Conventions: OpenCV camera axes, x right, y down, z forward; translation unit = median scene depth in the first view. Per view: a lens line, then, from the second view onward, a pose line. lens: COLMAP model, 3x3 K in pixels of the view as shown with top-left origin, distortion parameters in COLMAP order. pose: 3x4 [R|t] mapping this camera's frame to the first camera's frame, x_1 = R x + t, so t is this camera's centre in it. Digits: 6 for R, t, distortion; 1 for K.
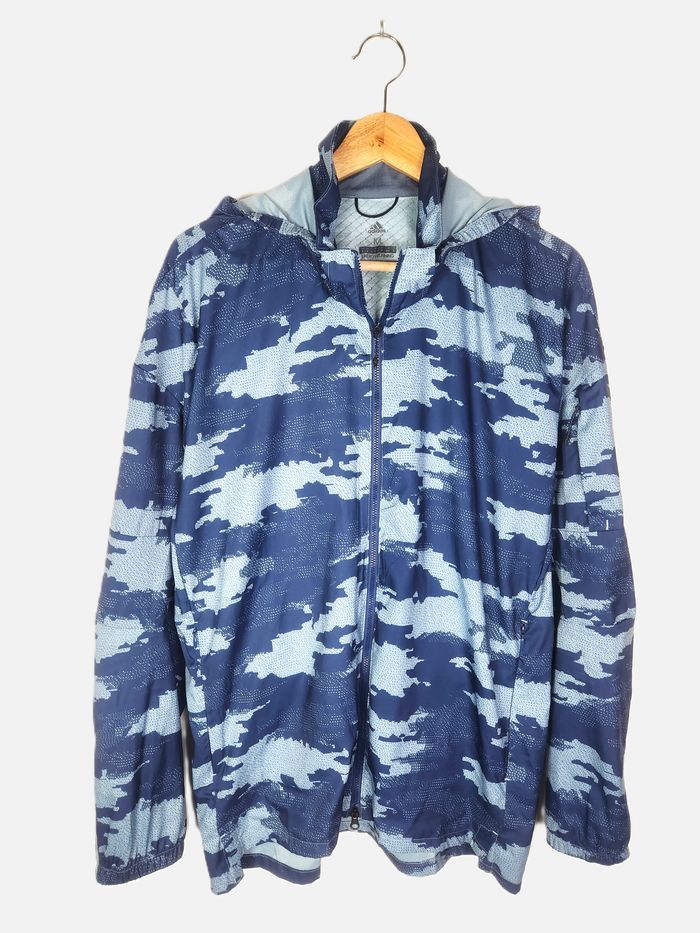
lens RADIAL K [[638.4, 0, 343.3], [0, 638.4, 463.8], [0, 0, 1]] dist [0.053561, -0.053202]
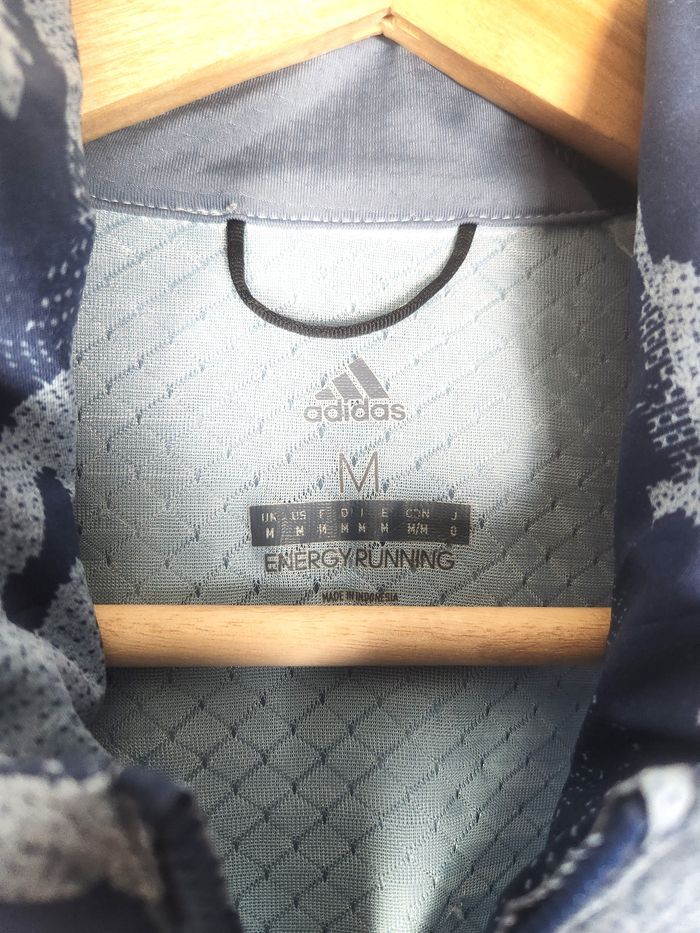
lens RADIAL K [[638.4, 0, 350.7], [0, 638.4, 467.9], [0, 0, 1]] dist [0.053561, -0.053202]
pose [[0.996538, 0.000606, 0.083141, 0.035745], [0.003246, 0.998928, -0.046180, -0.330613], [-0.083079, 0.046290, 0.995467, 0.808493]]
